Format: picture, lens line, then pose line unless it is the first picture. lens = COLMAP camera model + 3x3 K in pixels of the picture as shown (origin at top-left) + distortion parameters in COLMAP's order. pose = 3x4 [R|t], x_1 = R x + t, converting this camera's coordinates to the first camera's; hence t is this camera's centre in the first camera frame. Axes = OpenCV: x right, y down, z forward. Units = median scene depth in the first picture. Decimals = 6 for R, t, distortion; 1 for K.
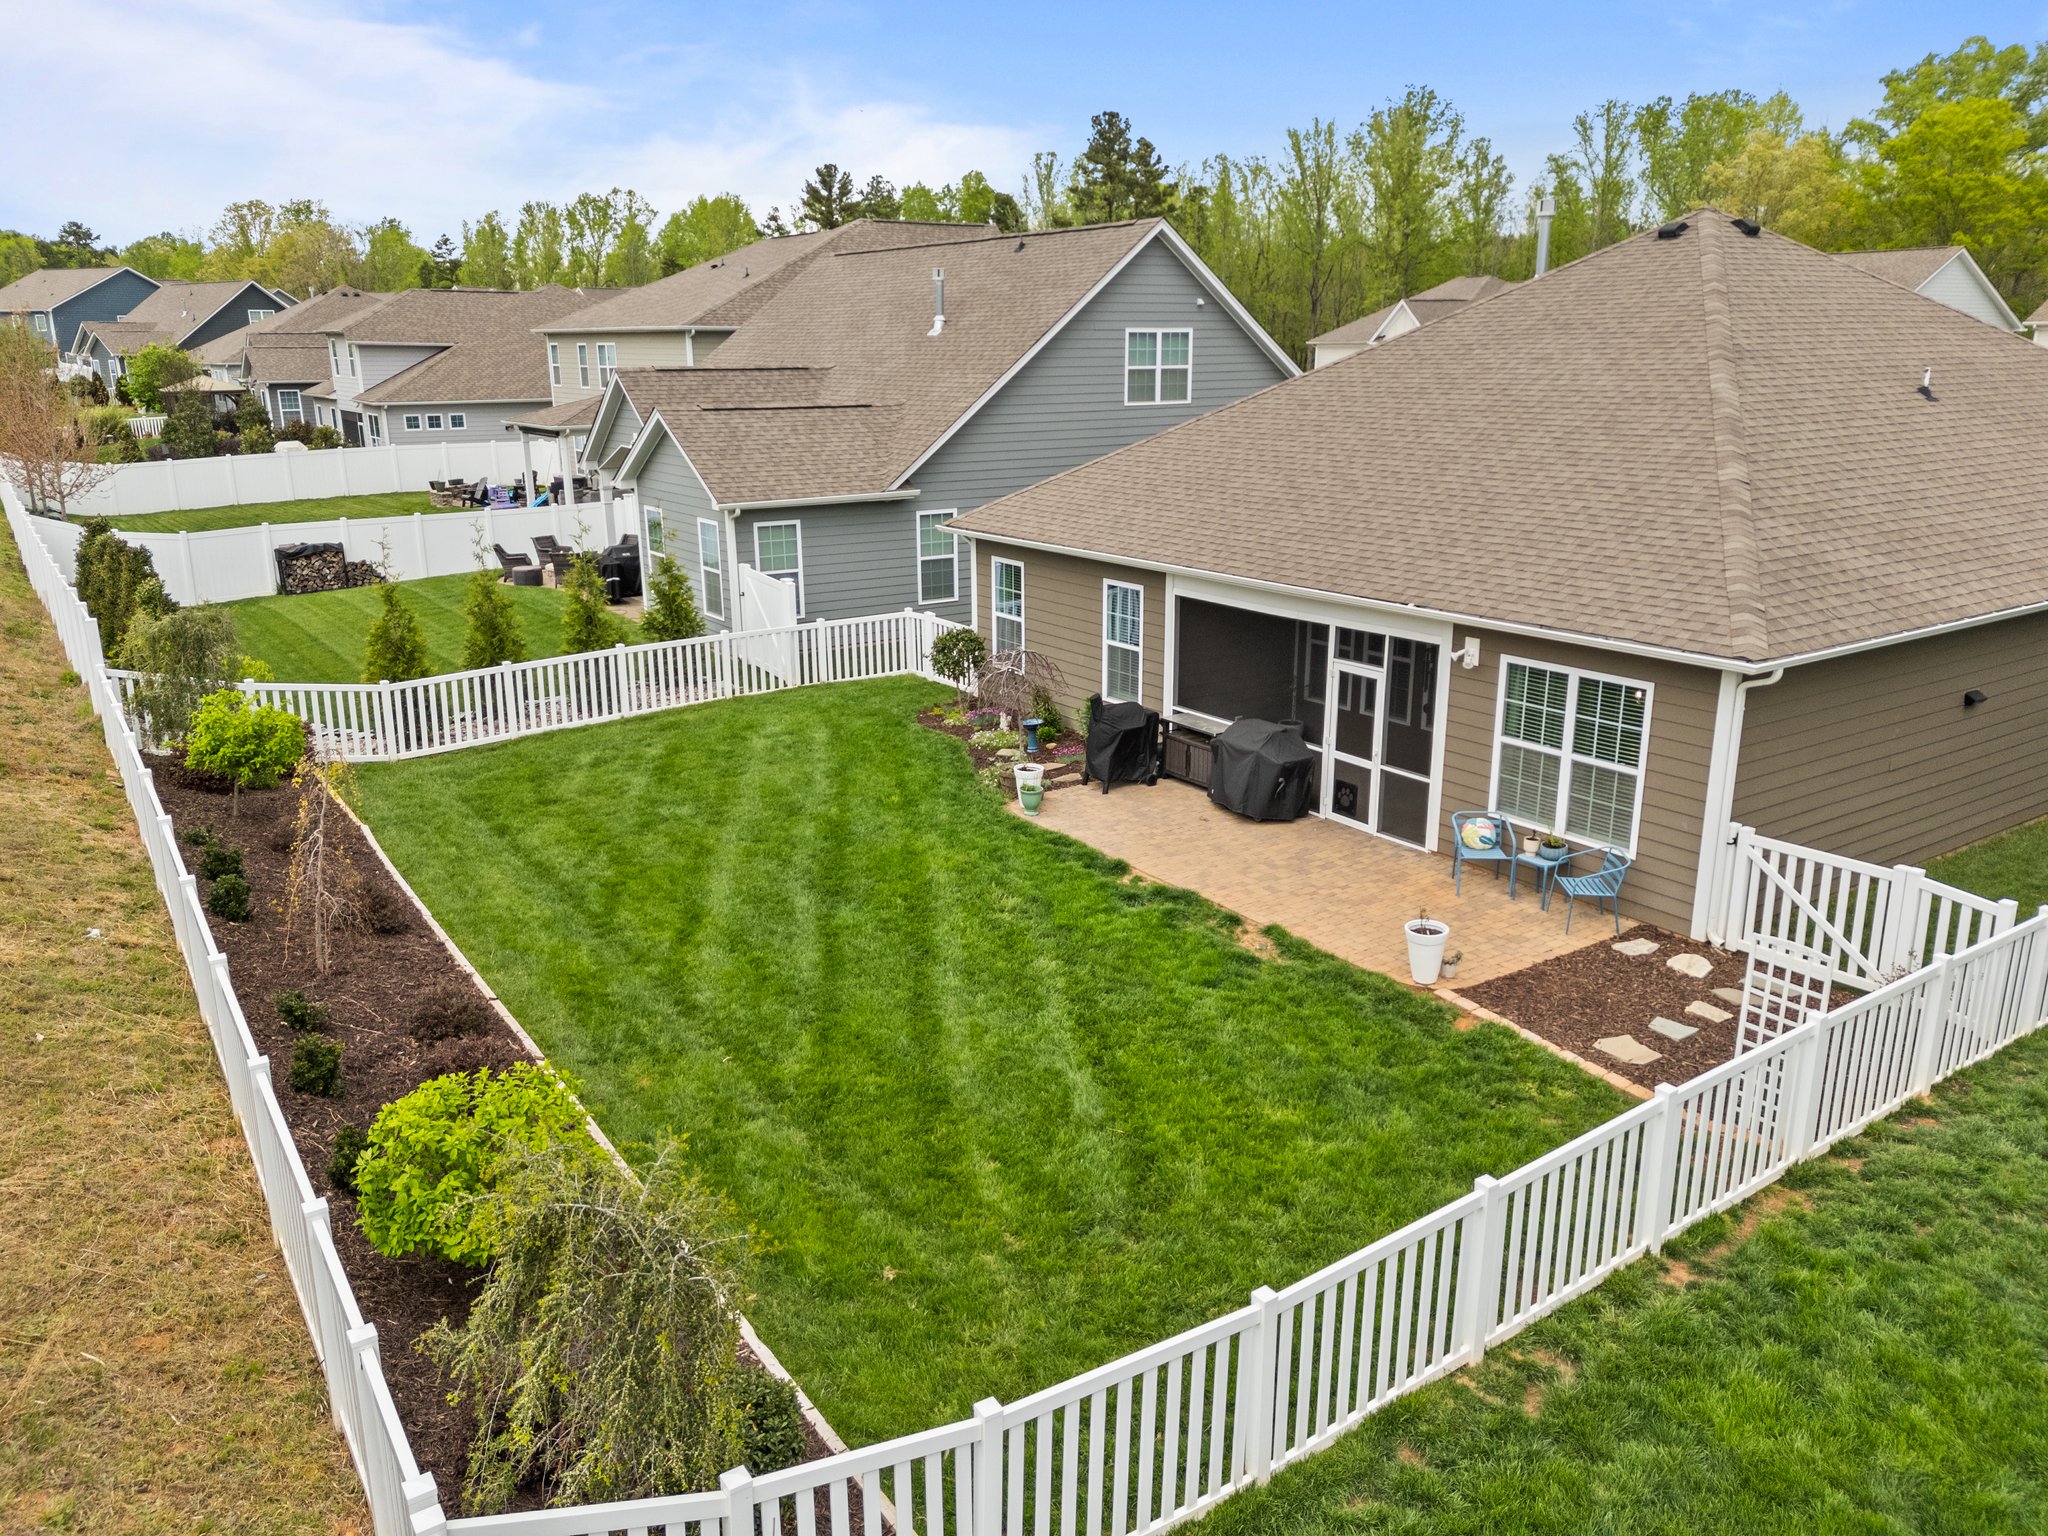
lens RADIAL K [[1483.3, 0, 1031.6], [0, 1483.3, 769.9], [0, 0, 1]] dist [0.106262, -0.116437]
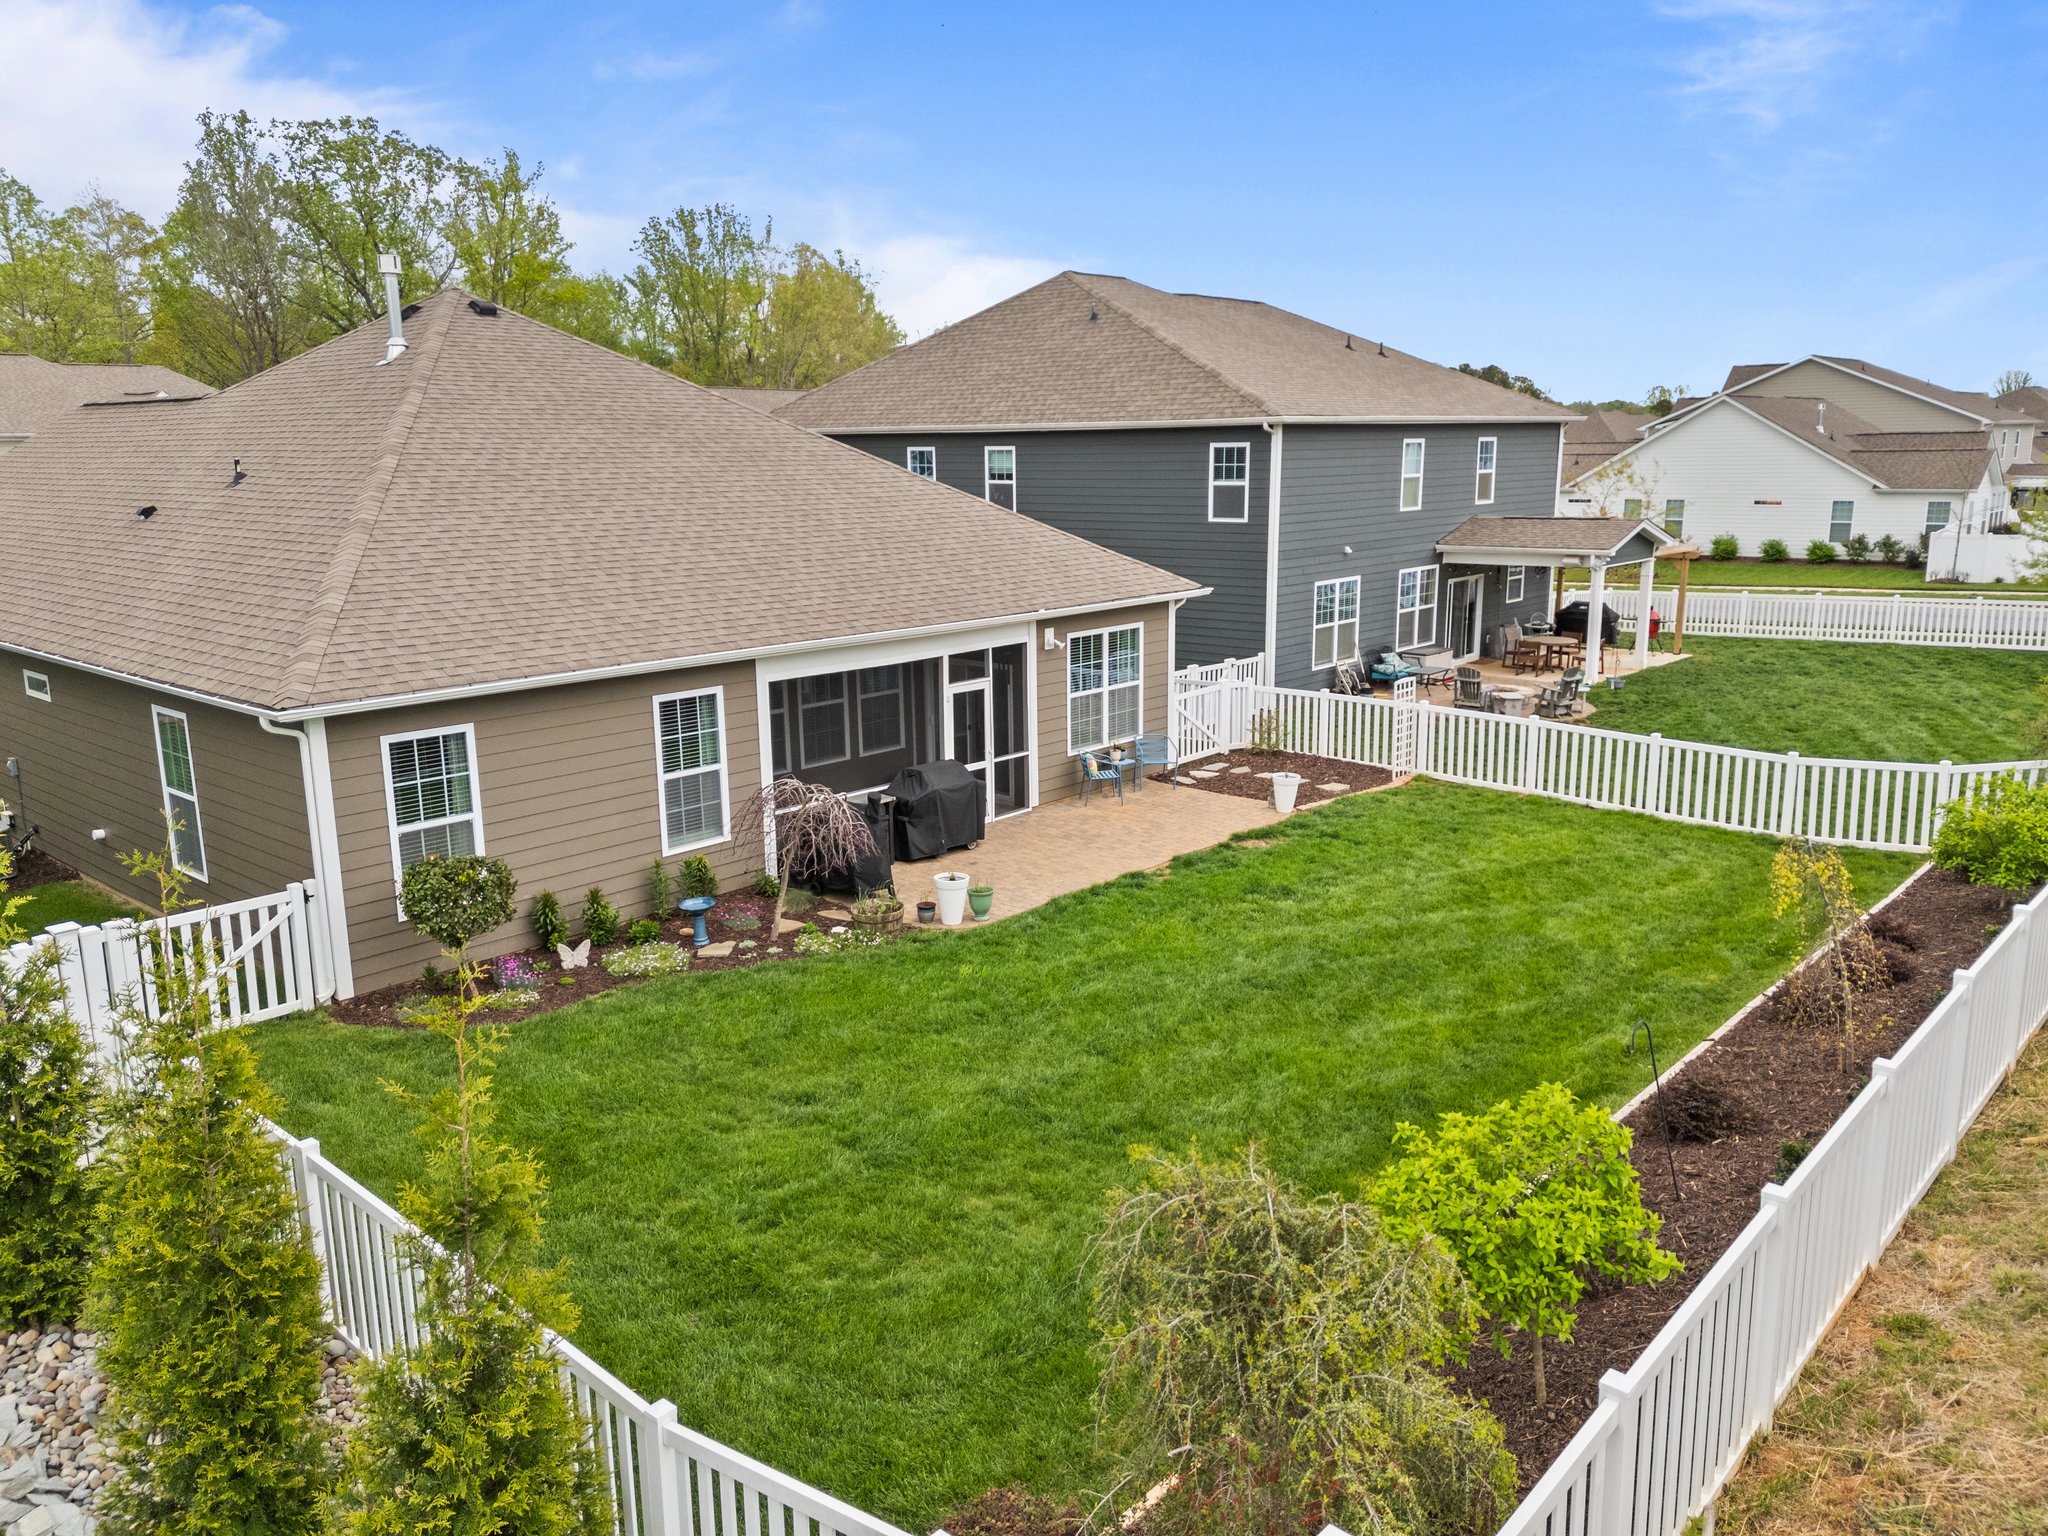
lens RADIAL K [[1483.3, 0, 1031.6], [0, 1483.3, 769.9], [0, 0, 1]] dist [0.106262, -0.116437]
pose [[-0.240642, -0.194632, 0.950899, -0.882830], [0.277131, 0.925129, 0.259490, -0.290520], [-0.930210, 0.325968, -0.168687, 1.182947]]
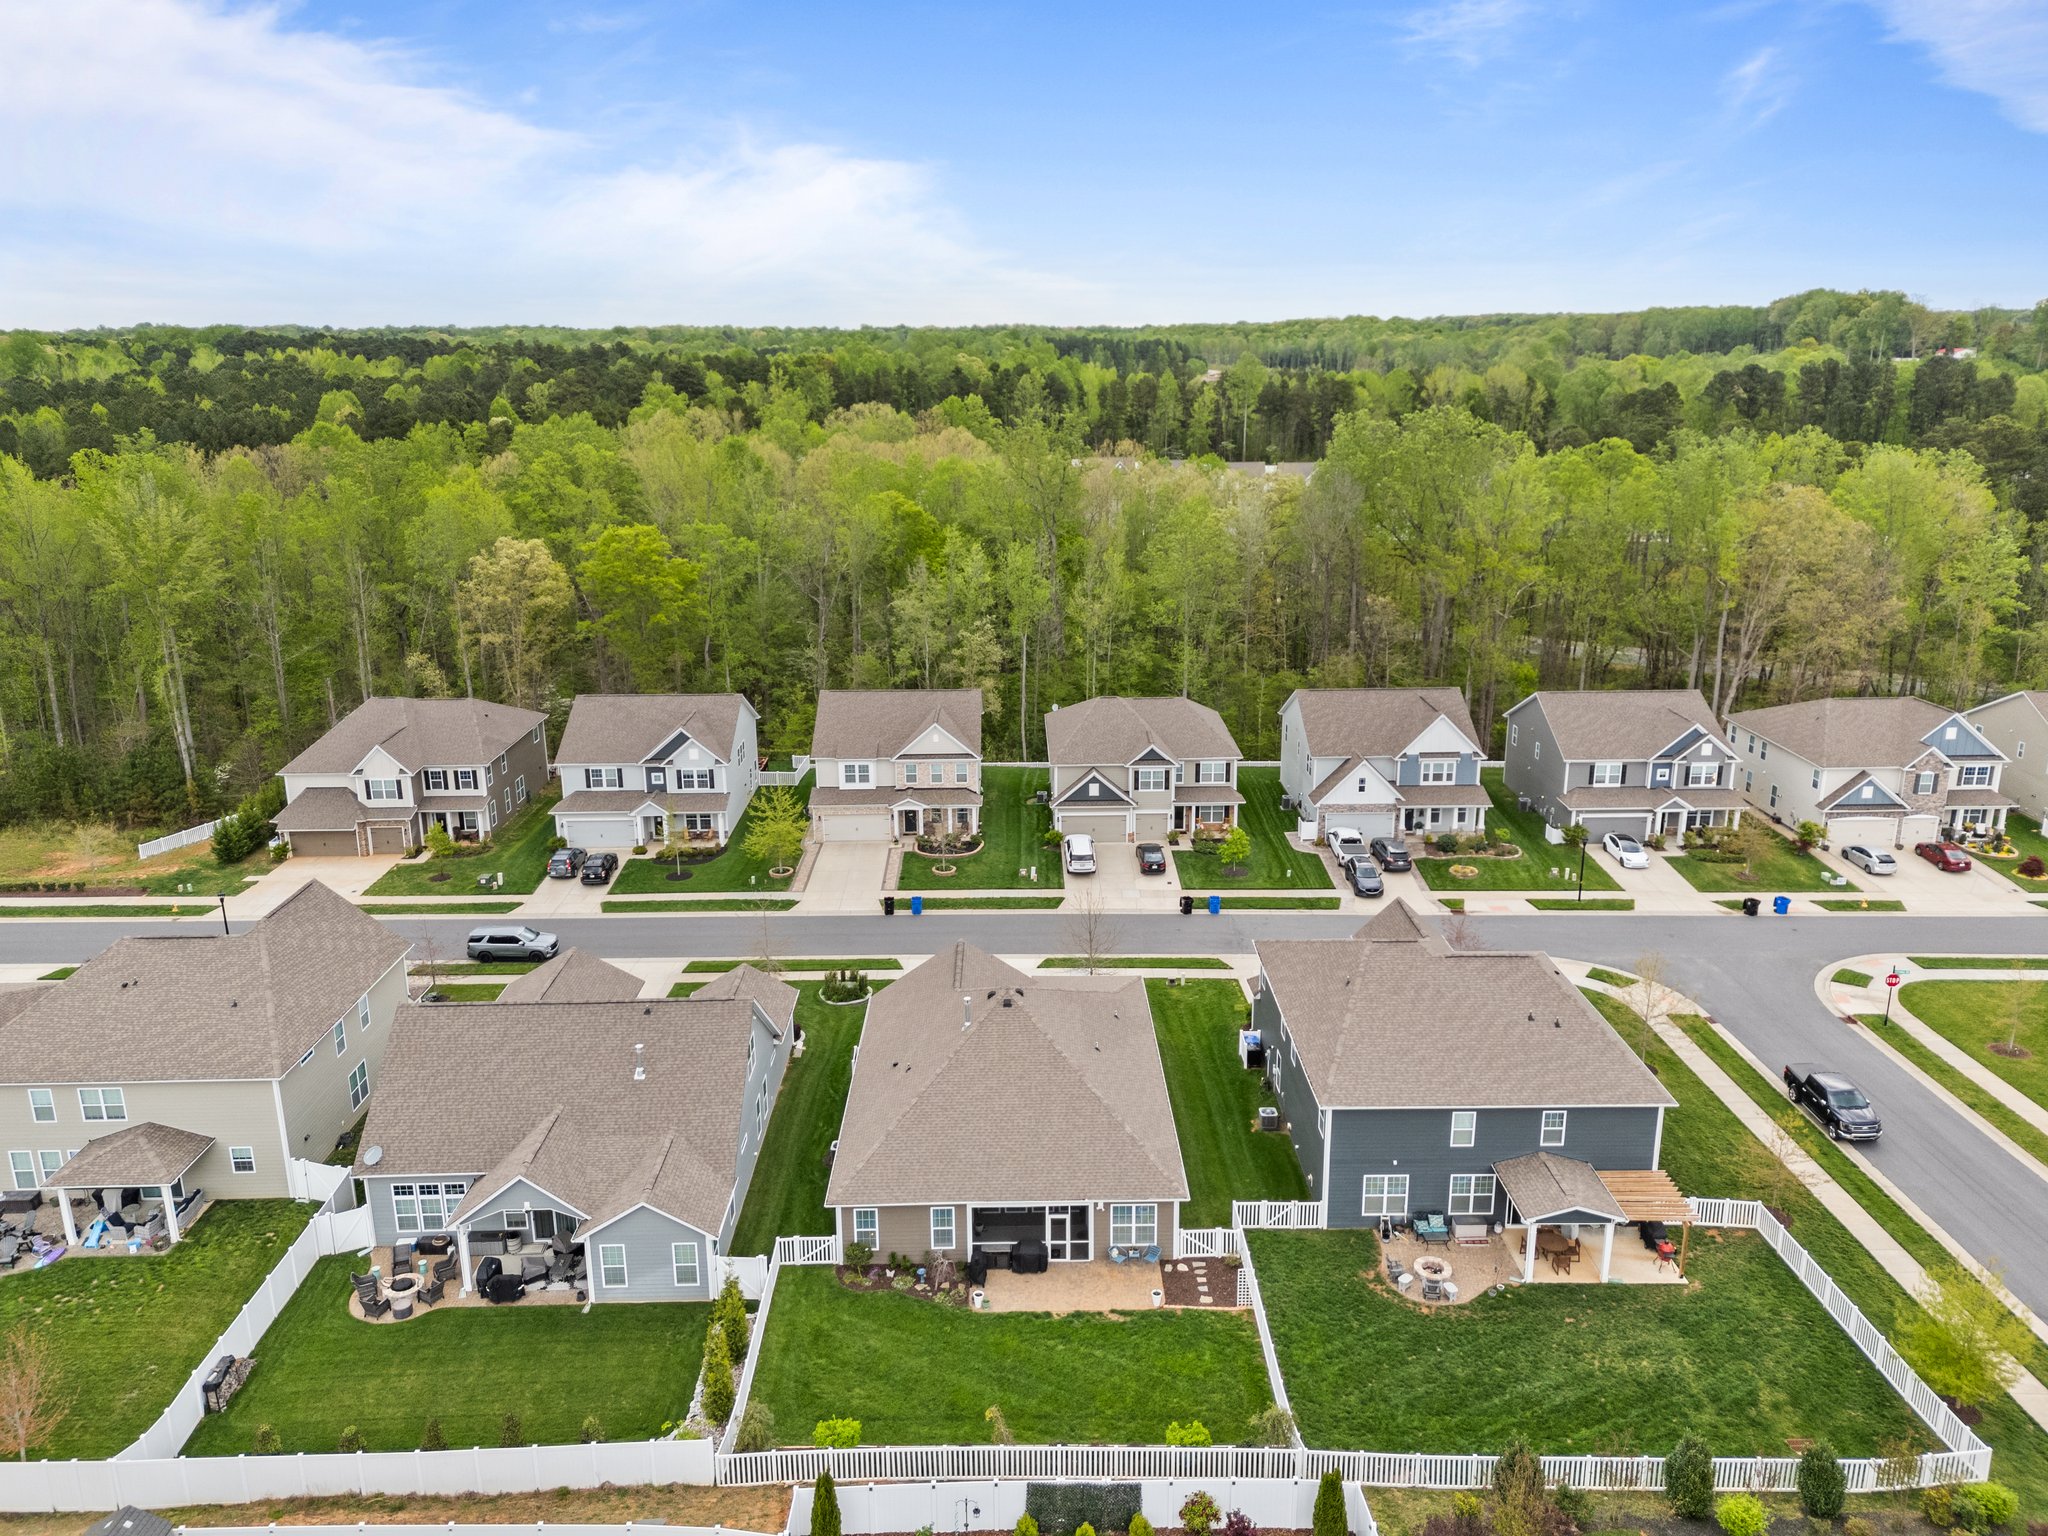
lens RADIAL K [[1483.3, 0, 1031.6], [0, 1483.3, 769.9], [0, 0, 1]] dist [0.106262, -0.116437]
pose [[0.553427, -0.225192, 0.801877, -2.248704], [0.230593, 0.966549, 0.112290, -1.412613], [-0.800341, 0.122763, 0.586842, -1.006465]]
